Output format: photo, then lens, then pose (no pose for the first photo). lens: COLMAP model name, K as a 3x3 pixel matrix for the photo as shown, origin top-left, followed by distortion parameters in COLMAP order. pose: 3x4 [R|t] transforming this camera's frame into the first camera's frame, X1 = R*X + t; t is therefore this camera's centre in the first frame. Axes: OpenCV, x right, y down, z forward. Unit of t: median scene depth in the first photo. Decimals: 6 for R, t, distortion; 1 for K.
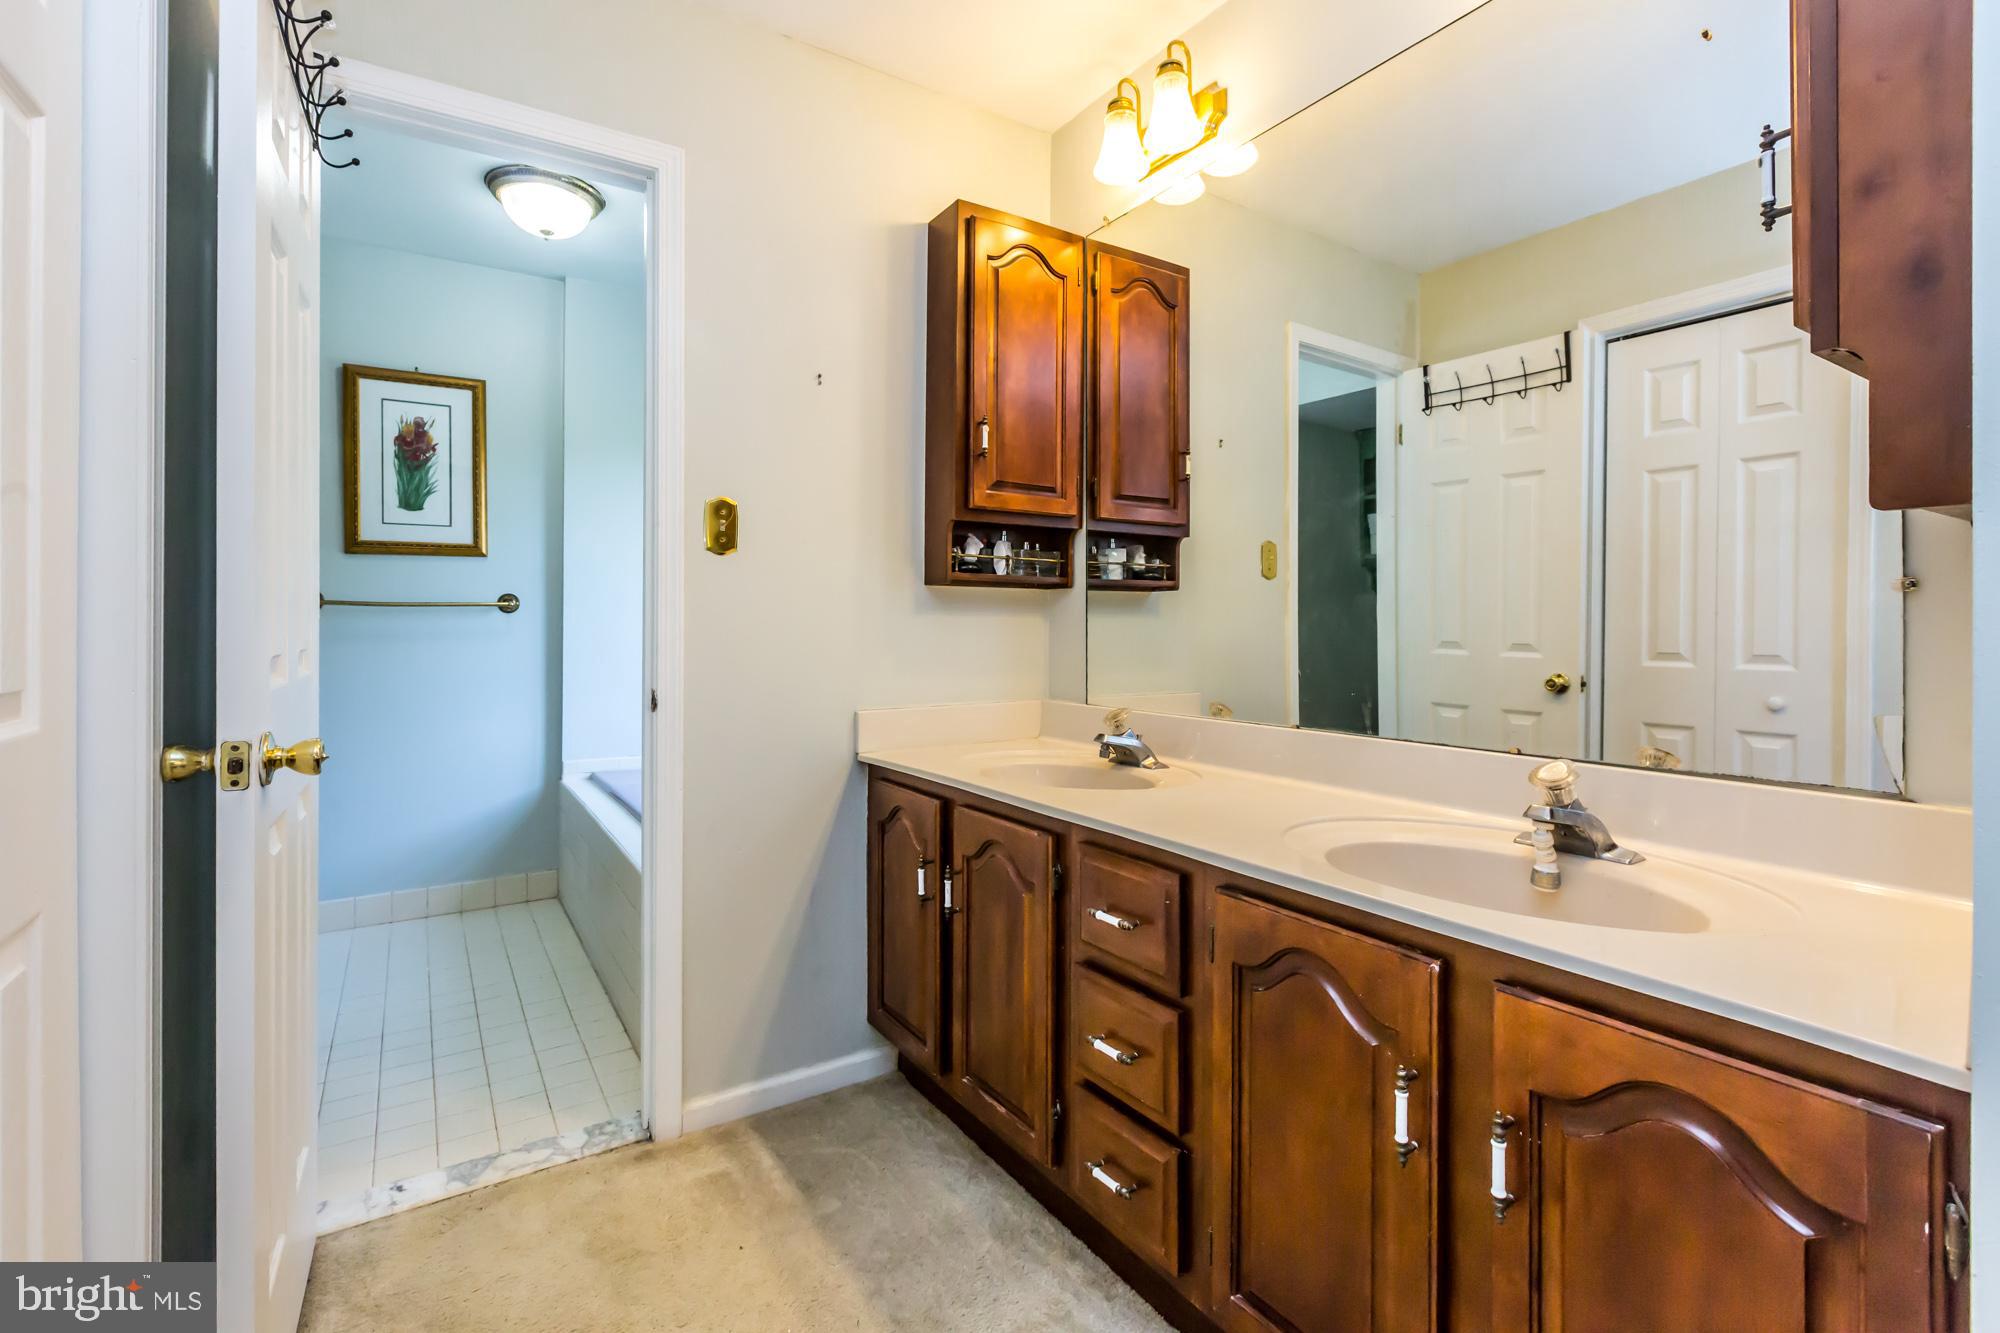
lens RADIAL K [[894.4, 0, 1005.0], [0, 894.4, 618.5], [0, 0, 1]] dist [-0.003522, 0.002092]
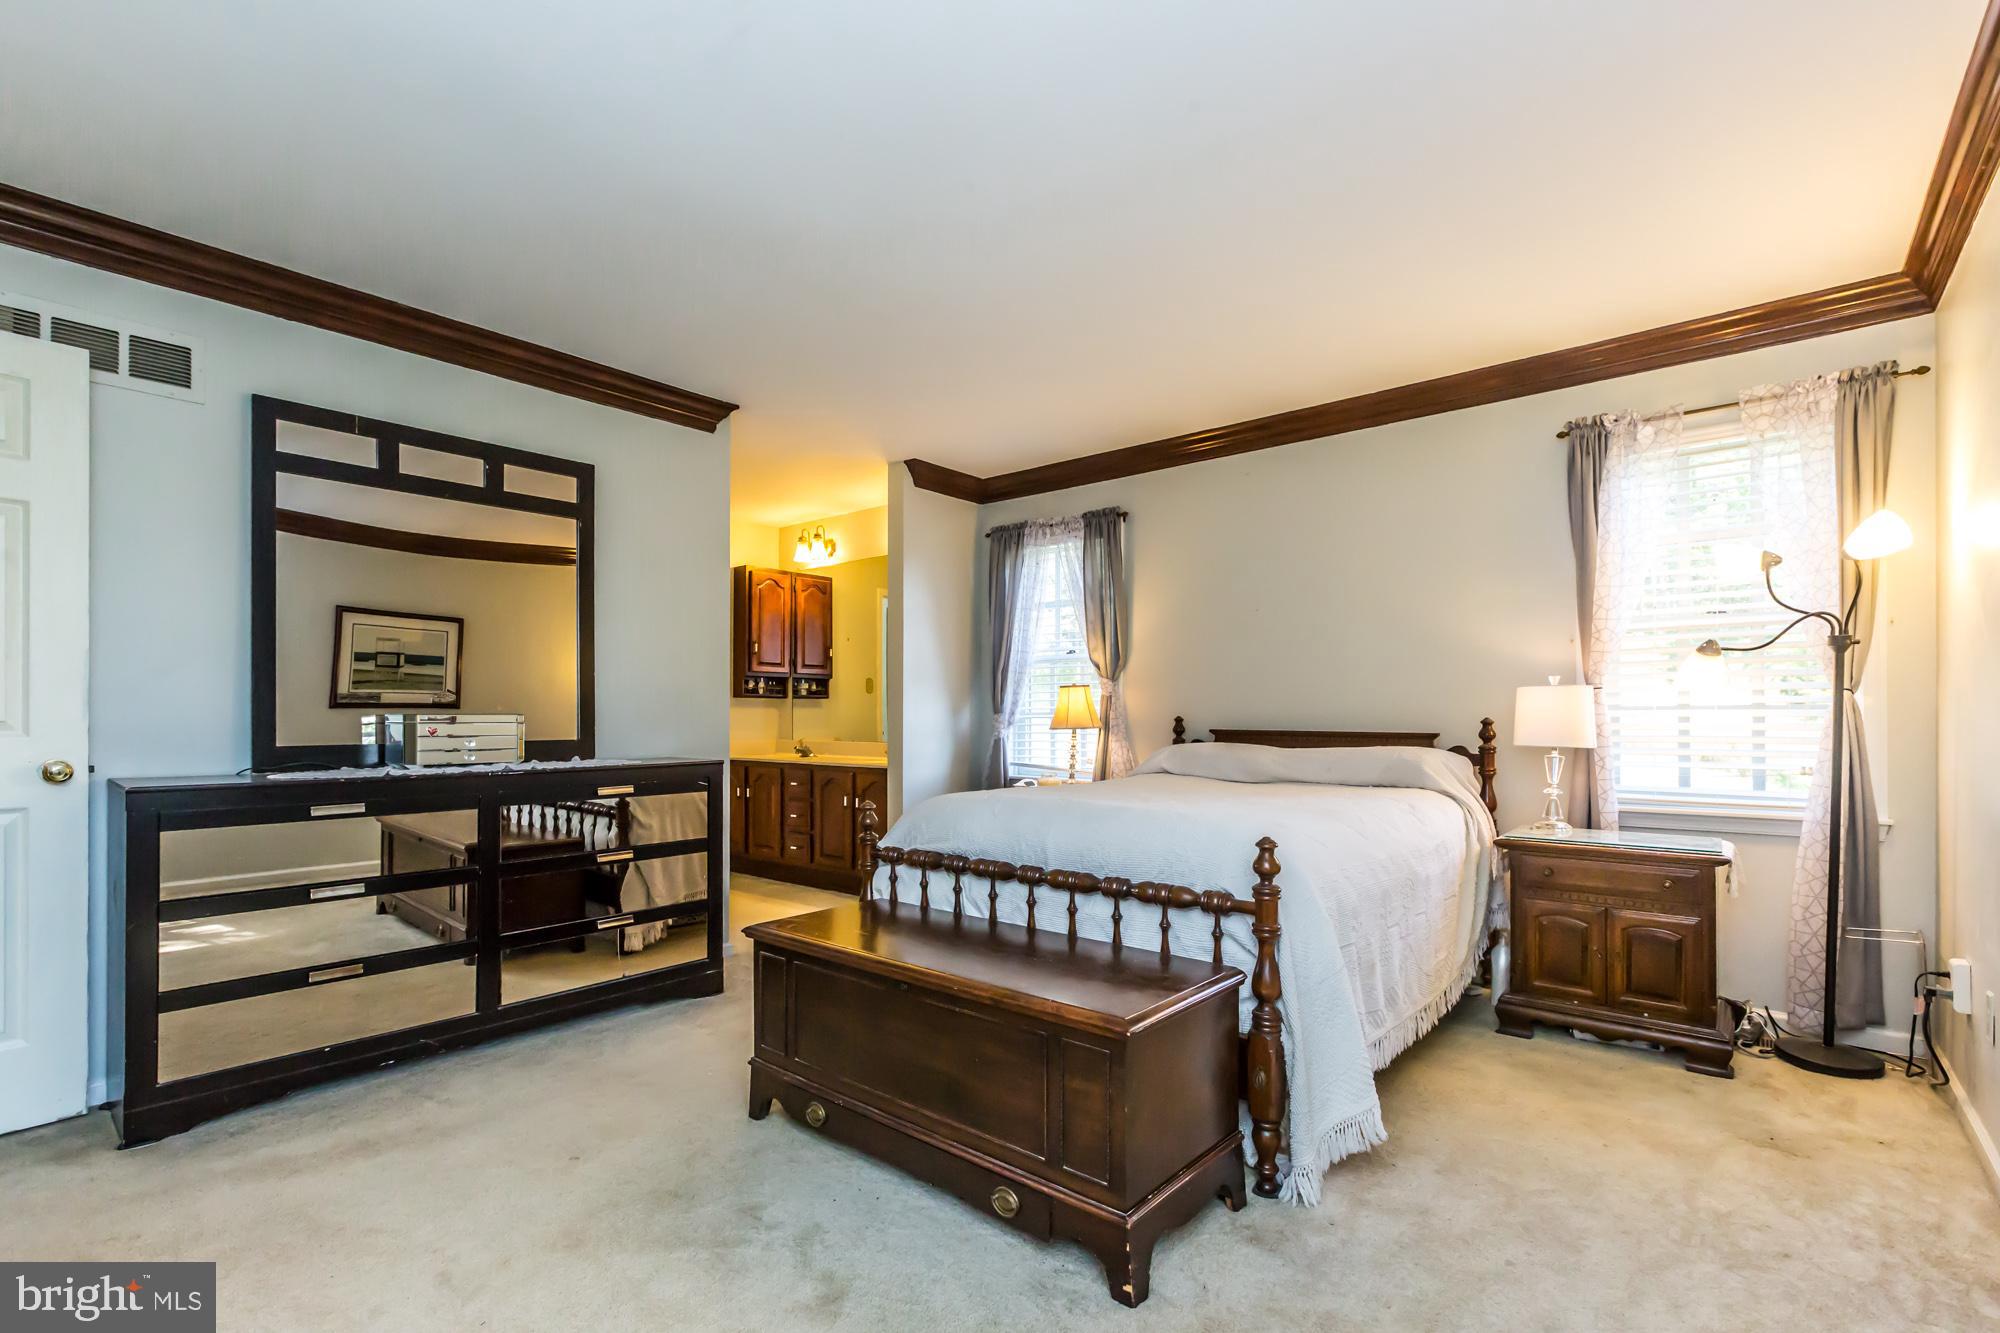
lens RADIAL K [[894.4, 0, 986.2], [0, 894.4, 715.8], [0, 0, 1]] dist [-0.003522, 0.002092]
pose [[0.962382, -0.002698, 0.271685, -0.087617], [0.002413, 0.999996, 0.001385, 0.018574], [-0.271688, -0.000677, 0.962385, -1.893359]]
